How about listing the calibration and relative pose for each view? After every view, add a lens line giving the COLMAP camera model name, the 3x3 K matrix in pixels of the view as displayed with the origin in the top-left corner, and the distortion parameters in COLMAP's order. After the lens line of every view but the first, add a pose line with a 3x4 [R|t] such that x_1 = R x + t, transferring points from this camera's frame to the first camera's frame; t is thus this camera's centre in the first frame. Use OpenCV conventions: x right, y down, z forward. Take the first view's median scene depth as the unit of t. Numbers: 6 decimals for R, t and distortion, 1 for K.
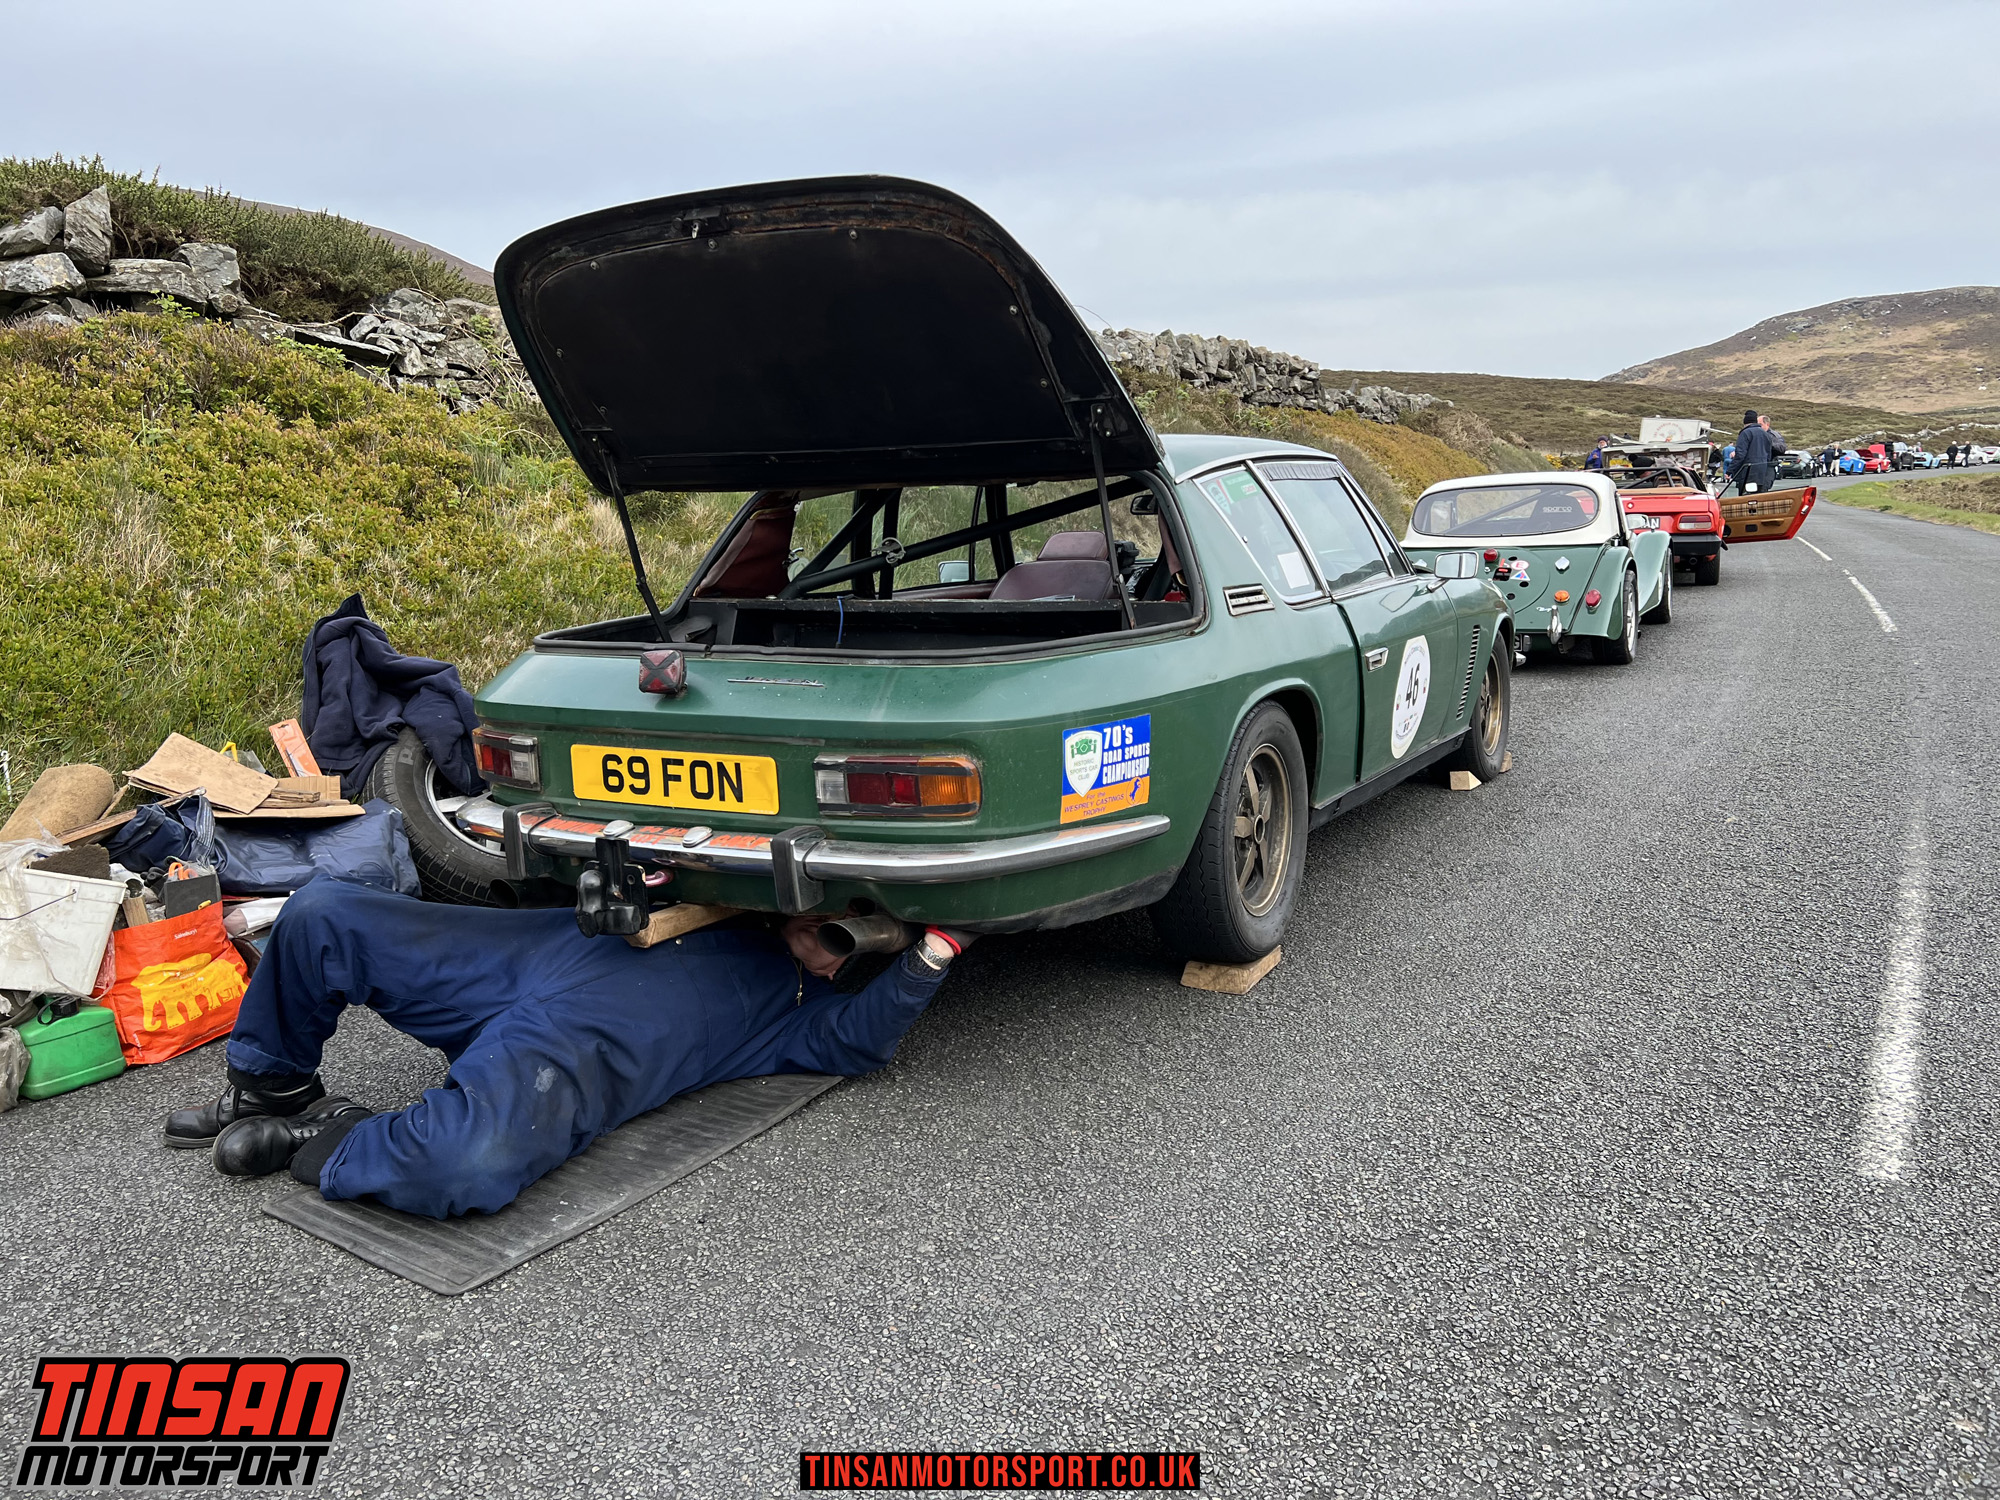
lens RADIAL K [[1510.6, 0, 1000.0], [0, 1510.6, 750.0], [0, 0, 1]] dist [0.001840, 0.002623]
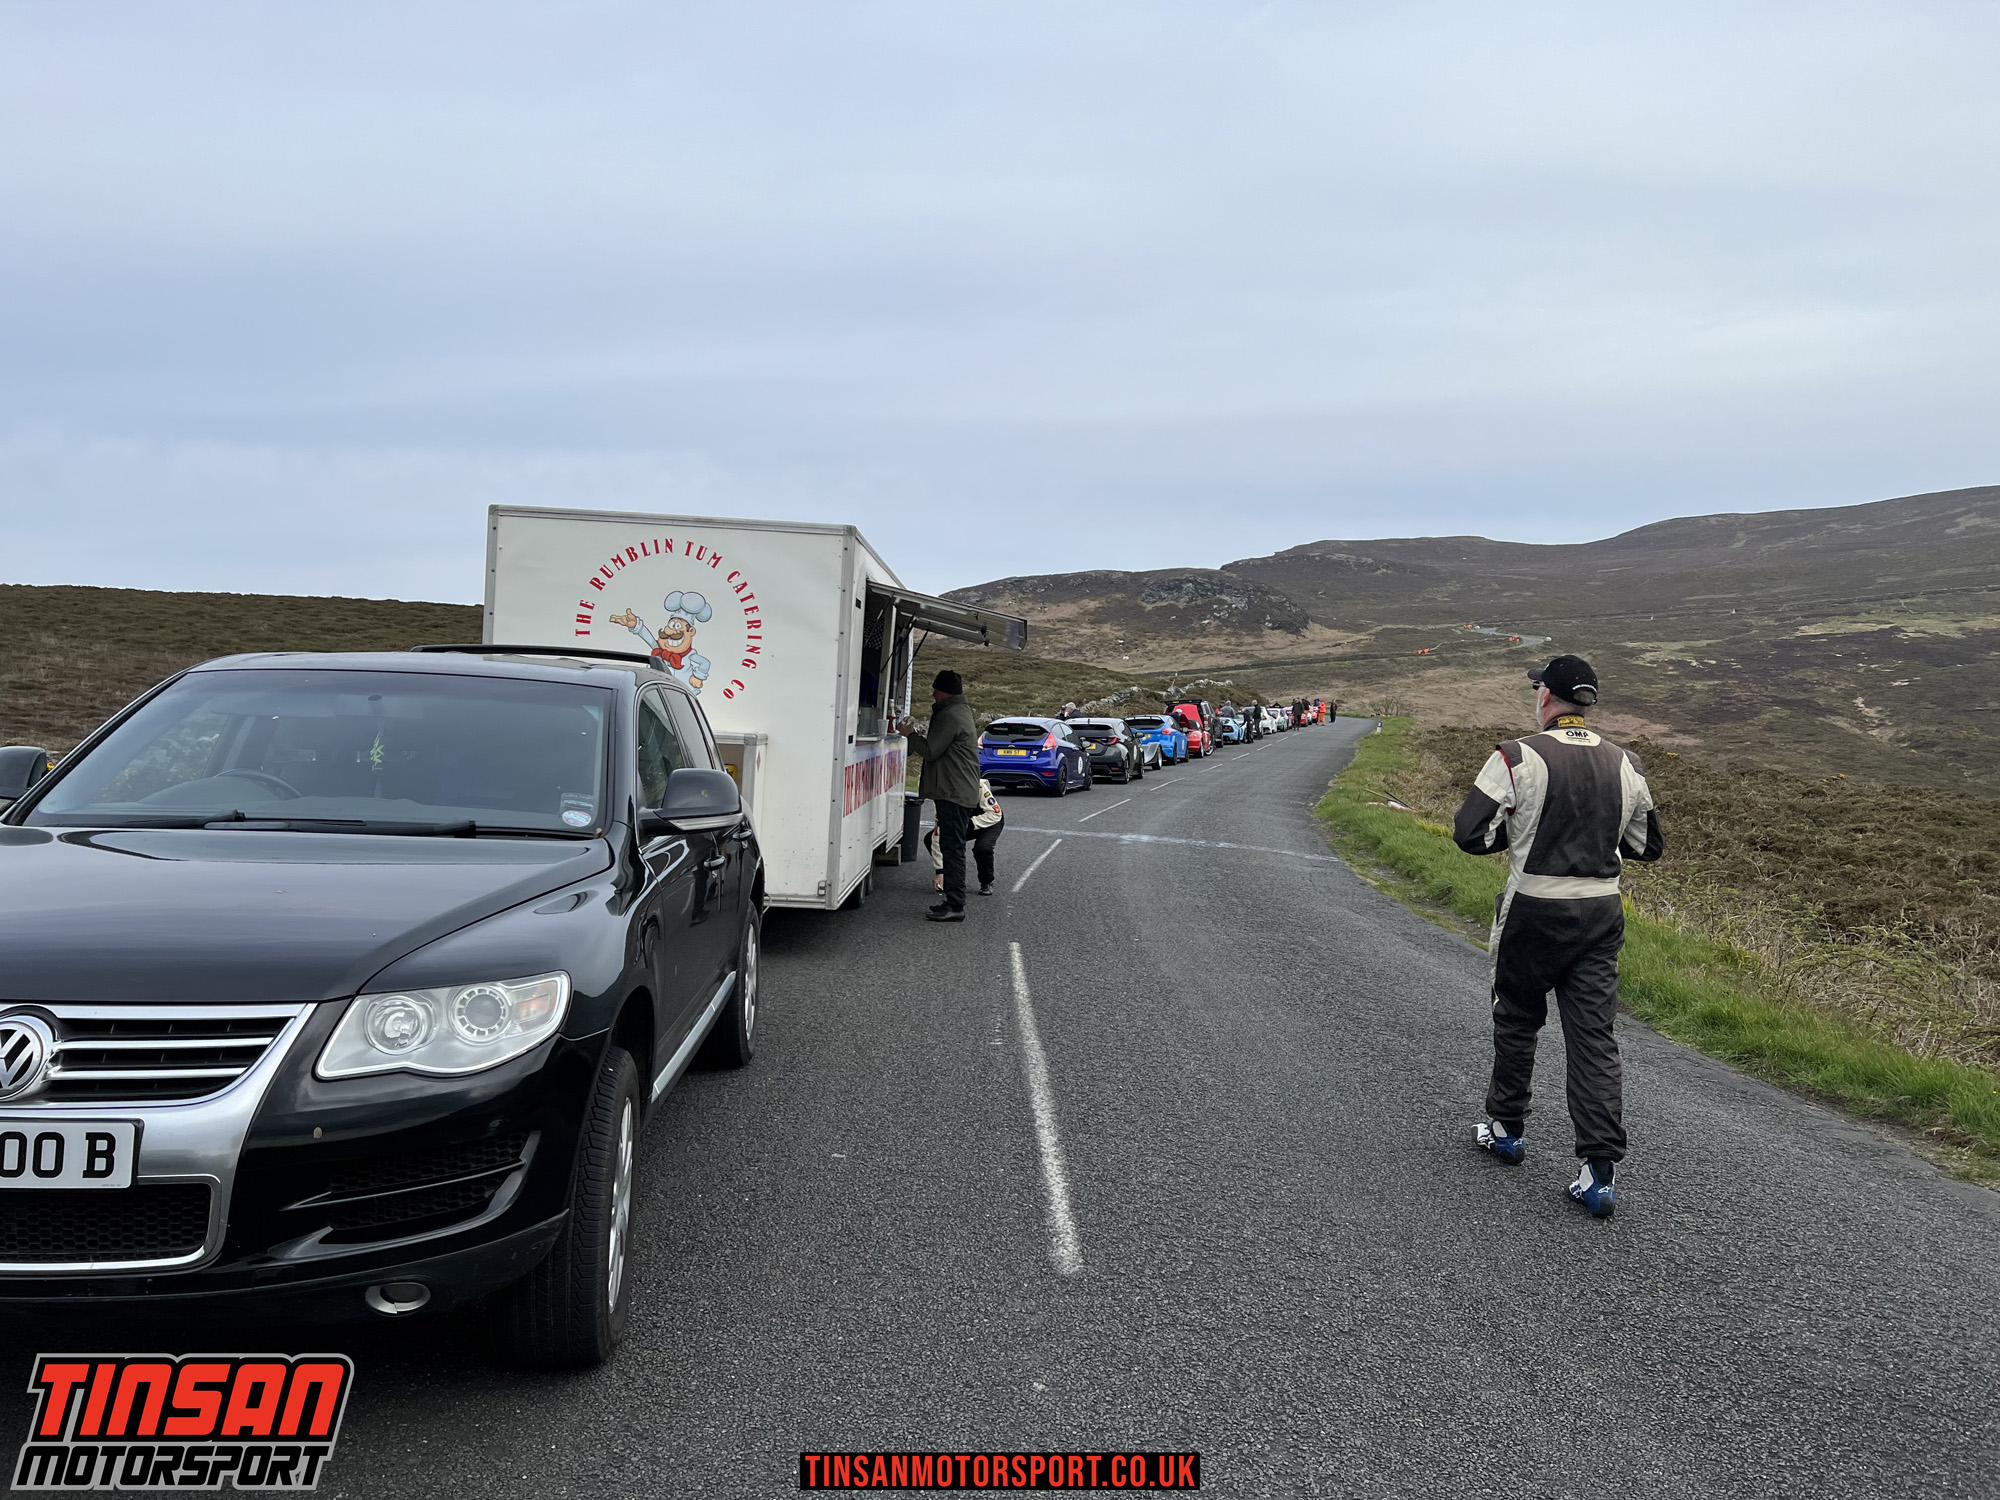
lens RADIAL K [[1488.8, 0, 956.1], [0, 1488.8, 752.7], [0, 0, 1]] dist [0.004262, -0.001404]
pose [[0.893902, -0.016939, 0.447942, 0.046807], [0.092865, 0.984605, -0.148085, -0.019967], [-0.438537, 0.173971, 0.881714, 0.099834]]
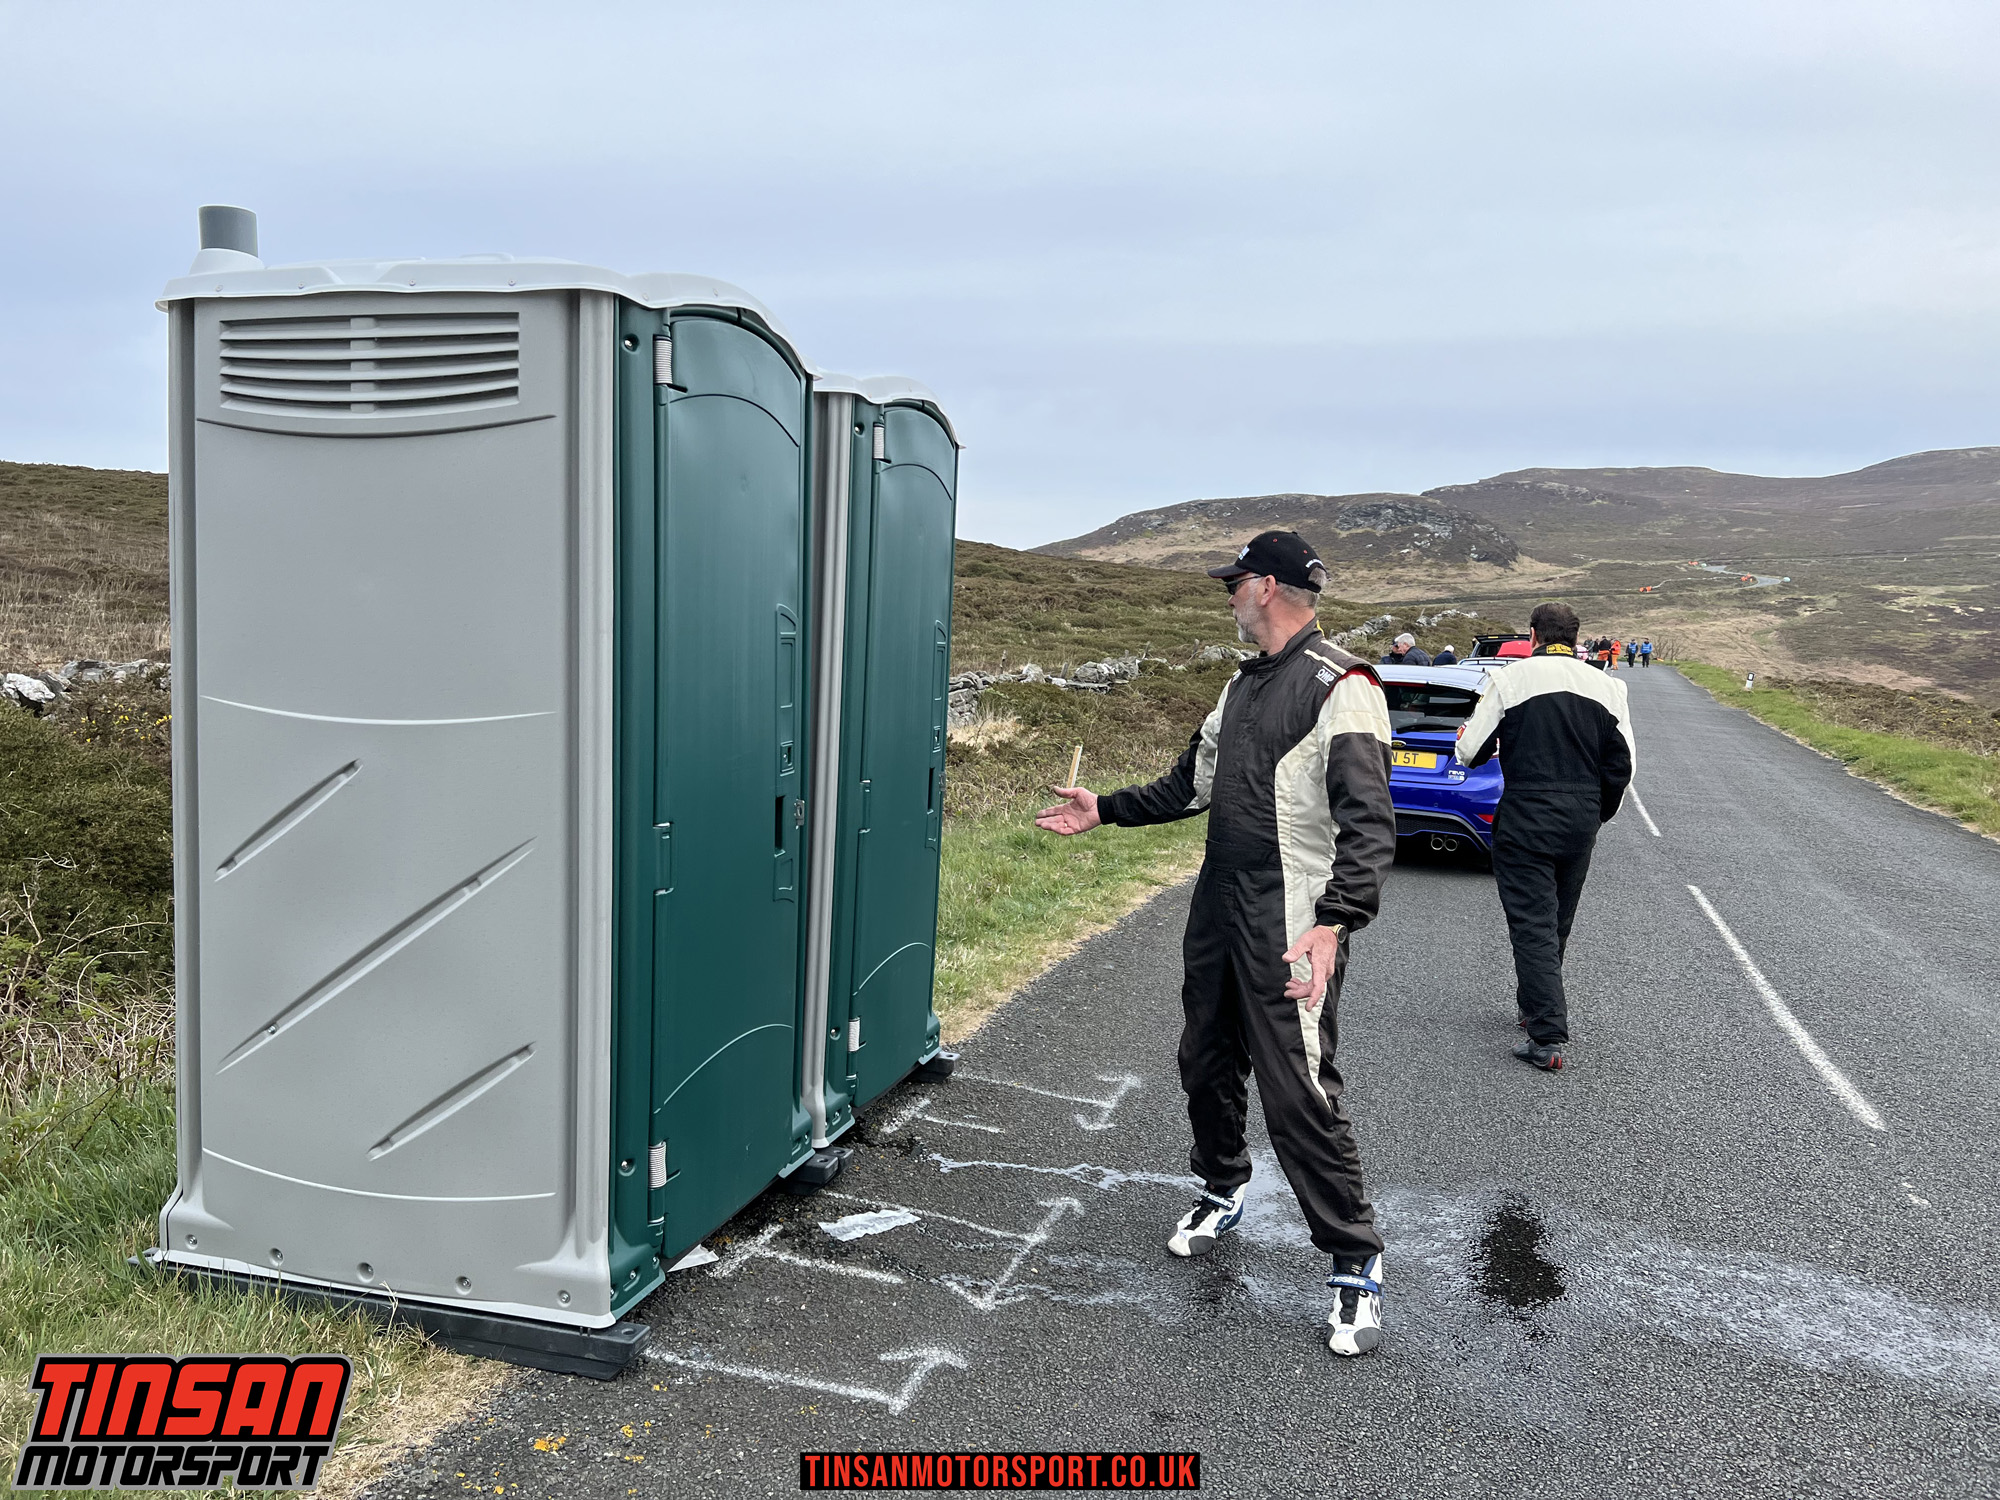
lens RADIAL K [[1510.6, 0, 1000.0], [0, 1510.6, 750.0], [0, 0, 1]] dist [0.001840, 0.002623]
pose [[0.928981, -0.004608, 0.370099, 0.058124], [0.047750, 0.993059, -0.107493, -0.025281], [-0.367035, 0.117531, 0.922752, 0.125946]]
